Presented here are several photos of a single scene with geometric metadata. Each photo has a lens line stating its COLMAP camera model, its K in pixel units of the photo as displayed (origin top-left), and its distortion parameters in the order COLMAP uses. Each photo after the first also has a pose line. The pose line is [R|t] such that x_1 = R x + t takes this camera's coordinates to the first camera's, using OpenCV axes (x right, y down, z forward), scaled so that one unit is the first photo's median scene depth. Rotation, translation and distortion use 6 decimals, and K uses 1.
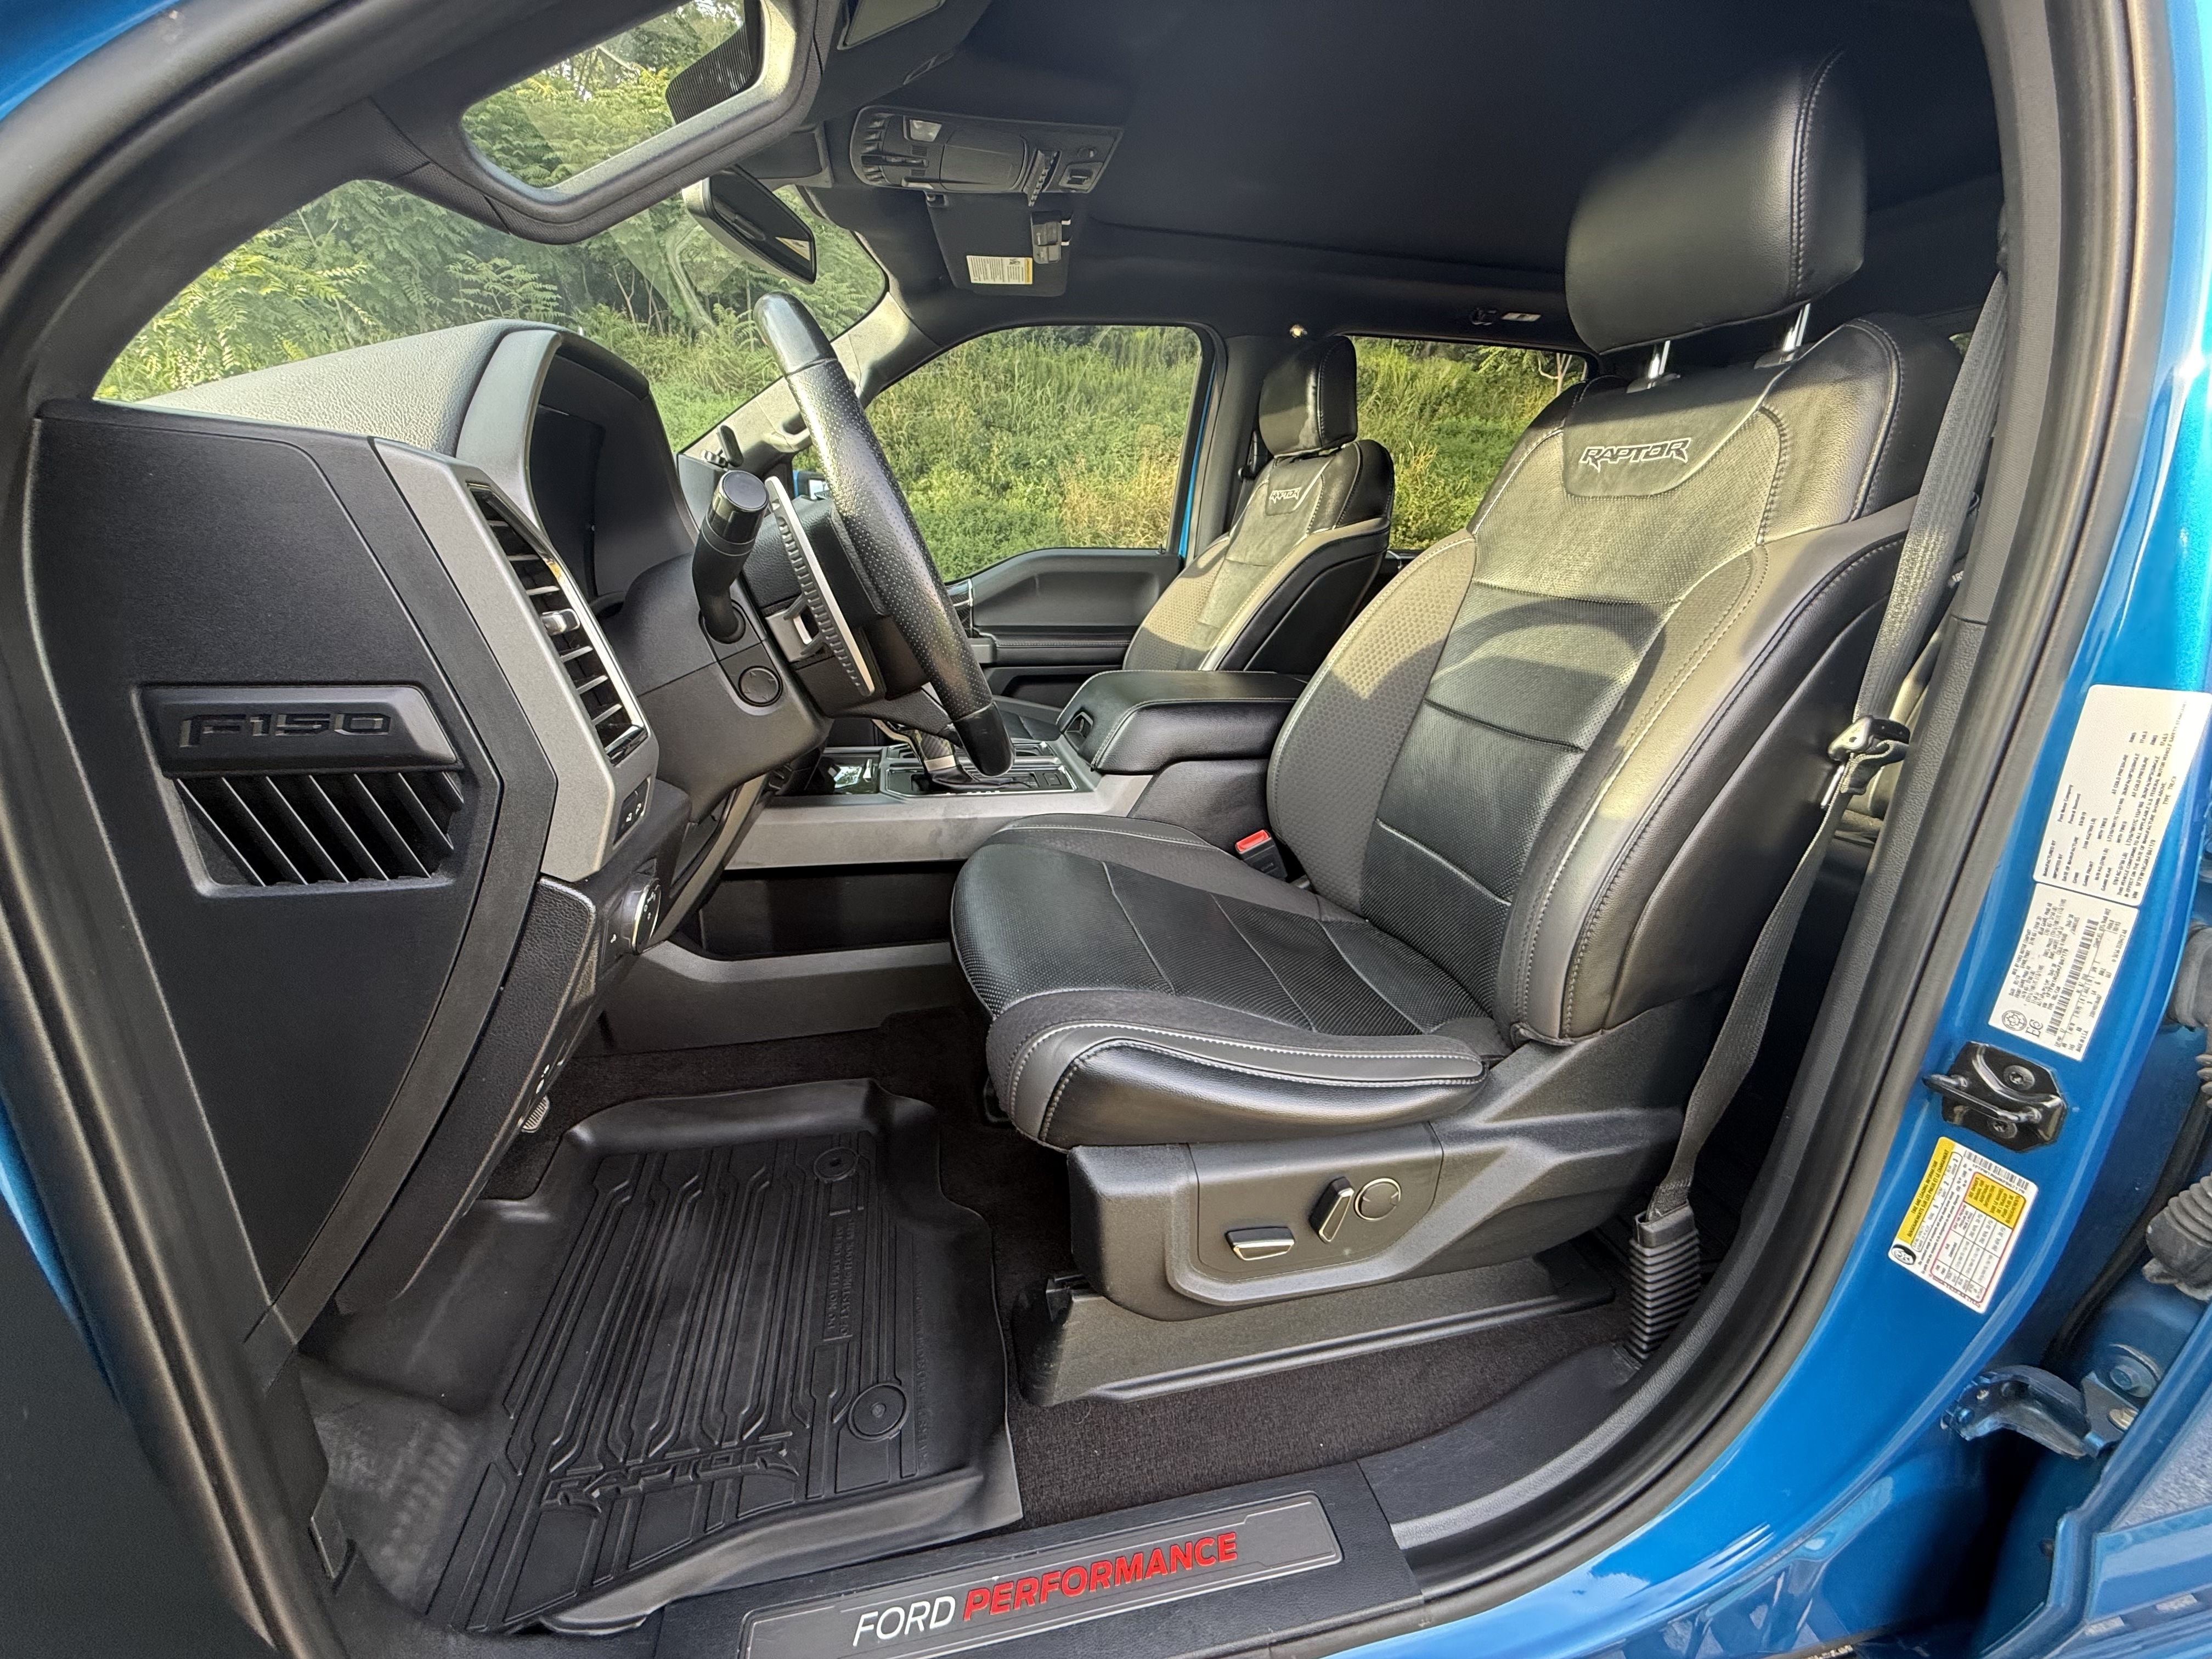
lens RADIAL K [[897.7, 0, 1106.0], [0, 897.7, 829.5], [0, 0, 1]] dist [-0.000613, 0.016401]
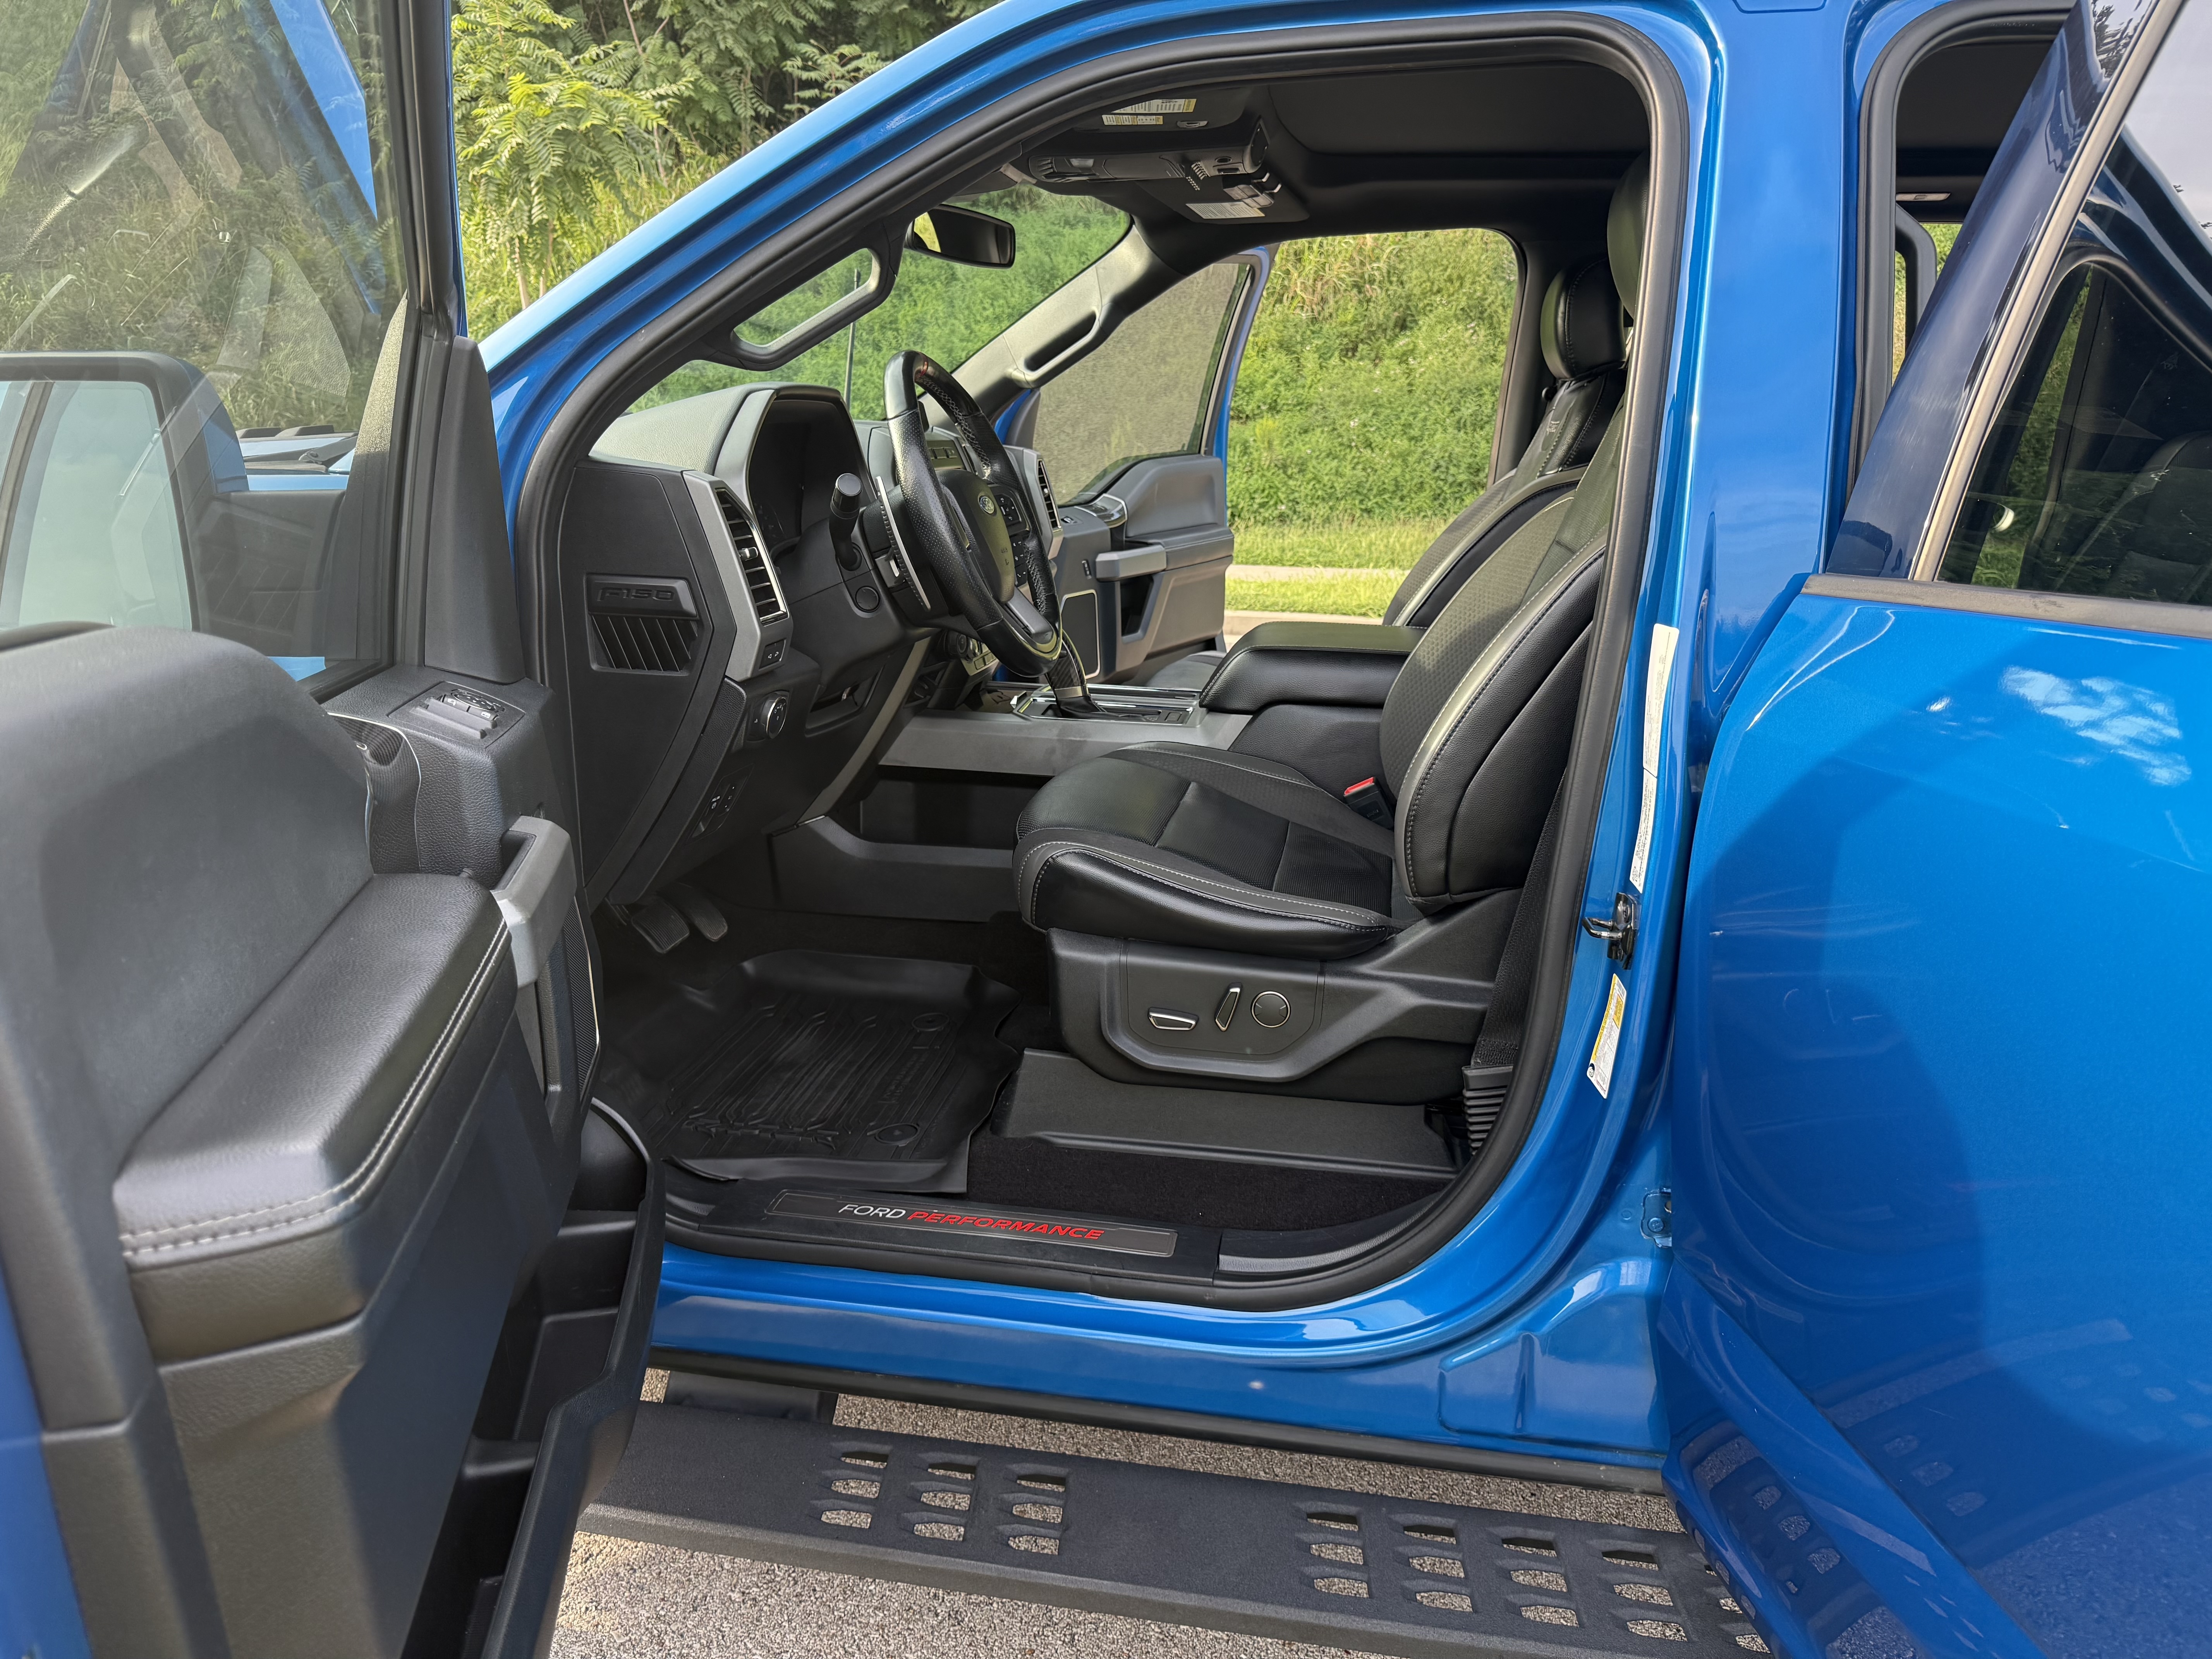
lens RADIAL K [[1558.4, 0, 1106.0], [0, 1558.4, 829.5], [0, 0, 1]] dist [0.210392, -0.112475]
pose [[0.925103, 0.094152, -0.367859, 0.611684], [-0.118418, 0.991993, -0.043905, 0.181445], [0.360779, 0.084178, 0.928845, -0.797840]]
